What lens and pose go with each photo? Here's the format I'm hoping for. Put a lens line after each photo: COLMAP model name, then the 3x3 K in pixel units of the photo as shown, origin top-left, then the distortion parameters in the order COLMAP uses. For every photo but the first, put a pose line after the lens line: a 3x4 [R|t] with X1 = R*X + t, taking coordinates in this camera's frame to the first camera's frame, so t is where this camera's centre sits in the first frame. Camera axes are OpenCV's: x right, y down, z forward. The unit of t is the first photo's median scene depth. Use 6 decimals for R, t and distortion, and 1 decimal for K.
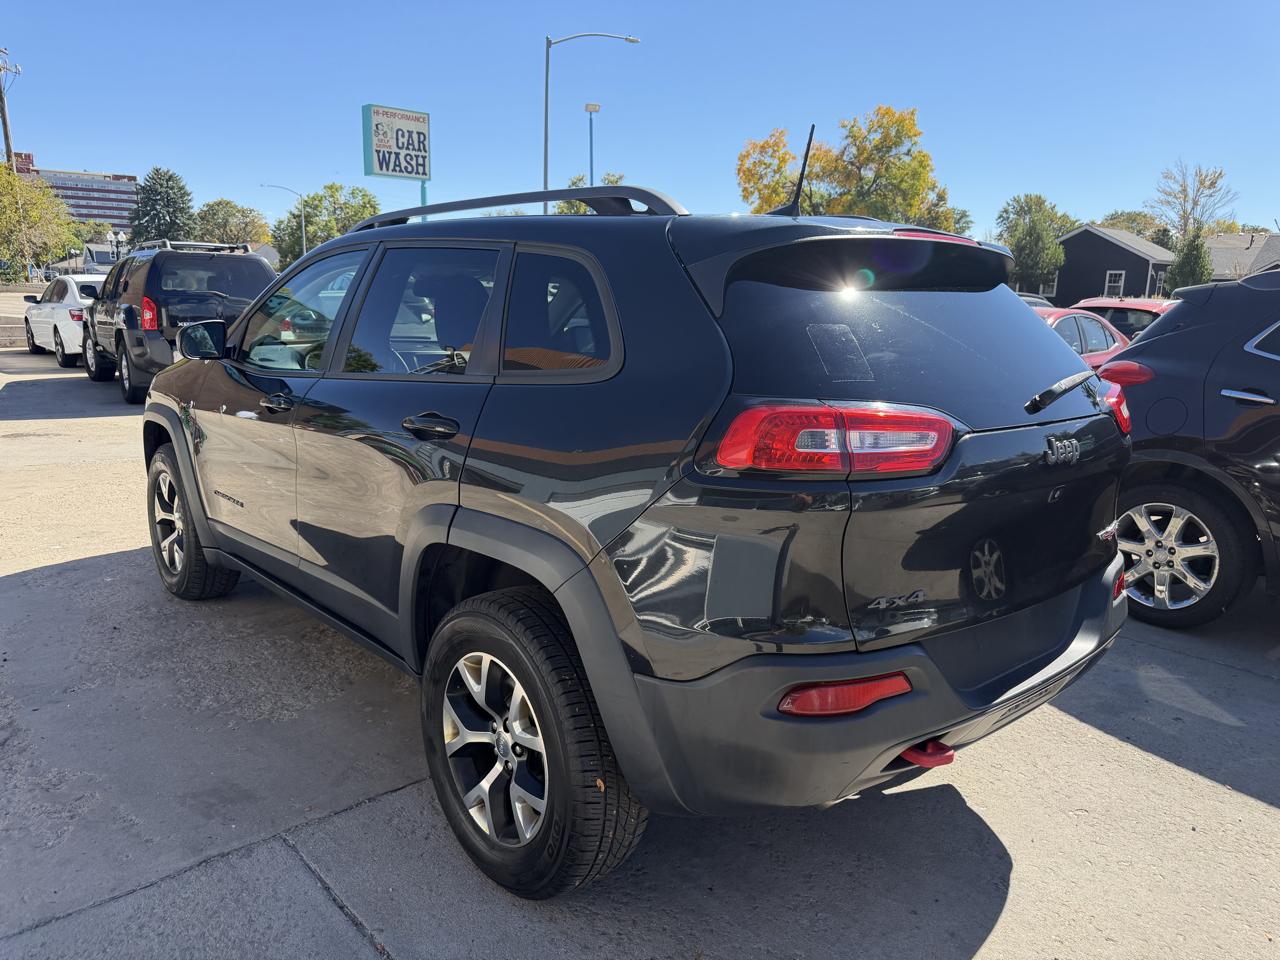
lens RADIAL K [[930.5, 0, 624.5], [0, 930.5, 485.4], [0, 0, 1]] dist [-0.000385, -0.003226]
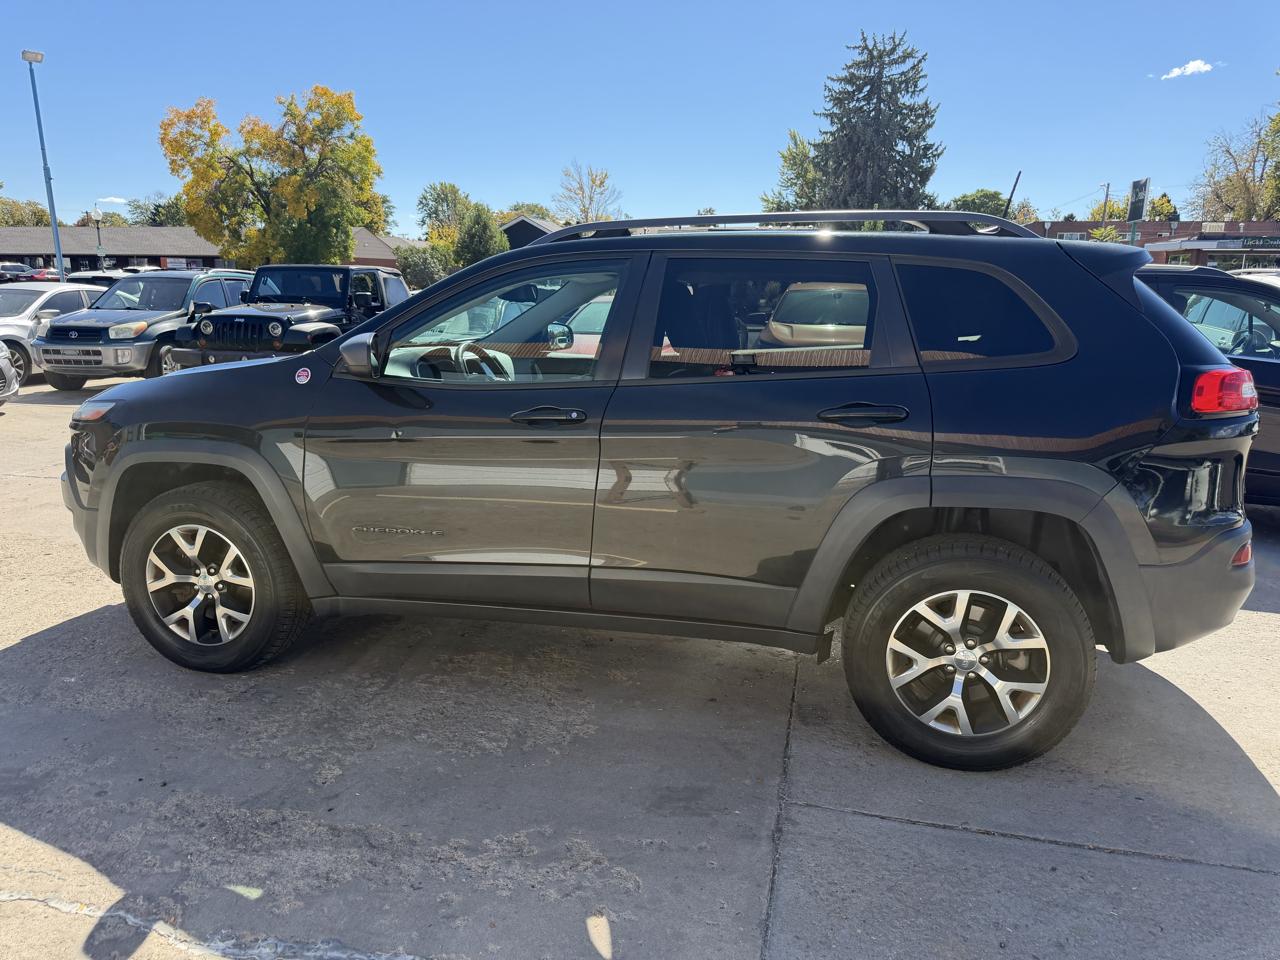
lens RADIAL K [[920.6, 0, 667.5], [0, 920.6, 475.9], [0, 0, 1]] dist [0.021296, -0.027097]
pose [[0.810176, -0.127221, 0.572215, -0.241770], [0.121862, 0.991392, 0.047876, -0.017009], [-0.573380, 0.030944, 0.818705, 0.040751]]
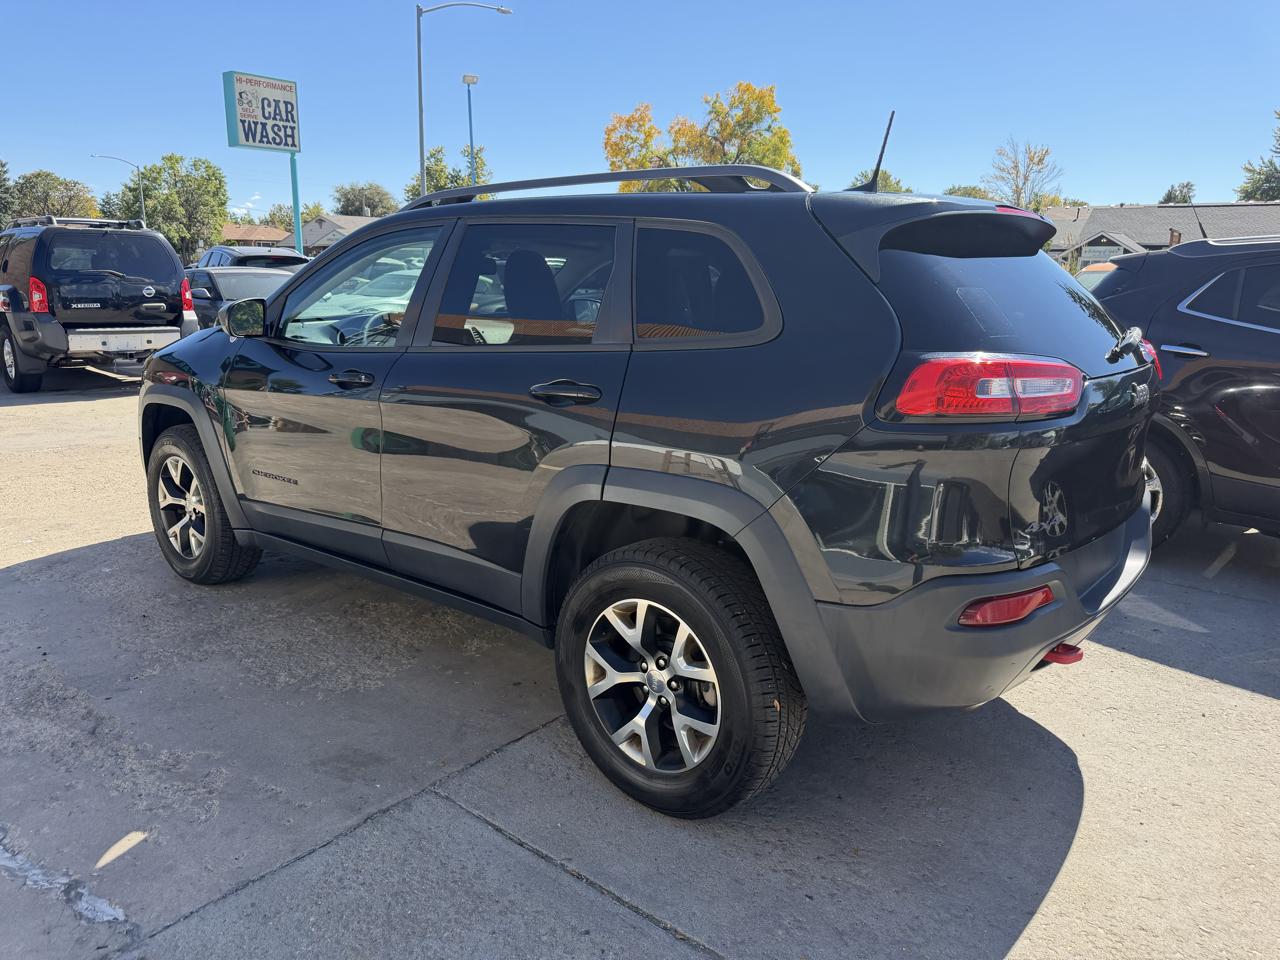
lens RADIAL K [[929.3, 0, 635.7], [0, 929.3, 478.1], [0, 0, 1]] dist [0.007579, -0.009980]
pose [[0.988140, -0.043930, 0.147139, -0.064017], [0.041208, 0.998919, 0.021499, 0.003302], [-0.147924, -0.015180, 0.988882, -0.014162]]
